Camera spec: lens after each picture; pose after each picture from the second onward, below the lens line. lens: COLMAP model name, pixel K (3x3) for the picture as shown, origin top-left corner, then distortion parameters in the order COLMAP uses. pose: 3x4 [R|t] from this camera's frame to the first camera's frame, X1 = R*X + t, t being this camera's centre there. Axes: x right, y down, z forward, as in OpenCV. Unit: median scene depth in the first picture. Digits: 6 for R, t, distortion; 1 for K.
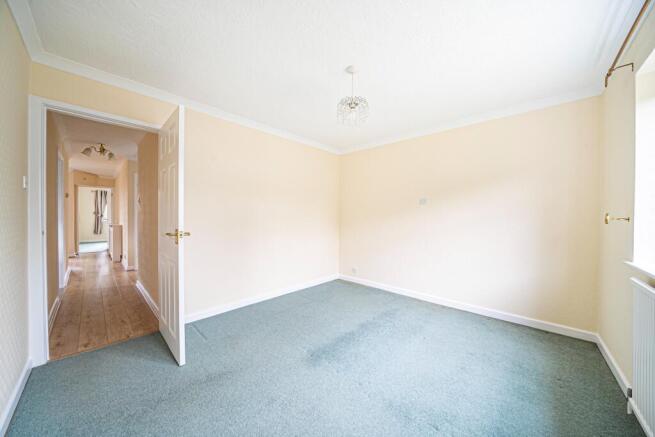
lens RADIAL K [[228.3, 0, 328.5], [0, 228.3, 218.5], [0, 0, 1]] dist [-0.004977, 0.000171]
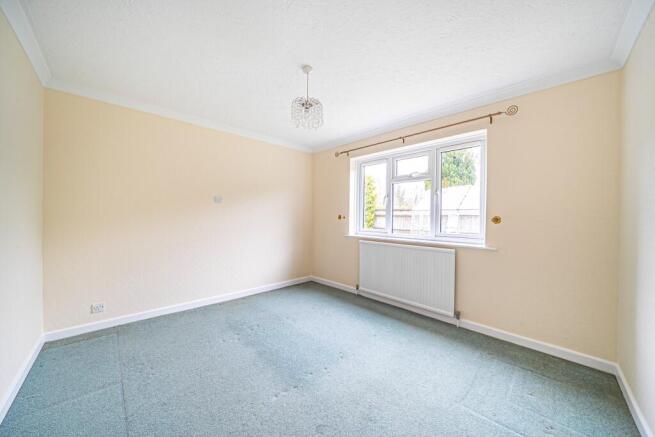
lens RADIAL K [[228.3, 0, 324.0], [0, 228.3, 216.5], [0, 0, 1]] dist [-0.004977, 0.000171]
pose [[0.086397, -0.011865, 0.996190, -0.601380], [0.002567, 0.999928, 0.011687, -0.016860], [-0.996257, 0.001547, 0.086422, 0.569627]]
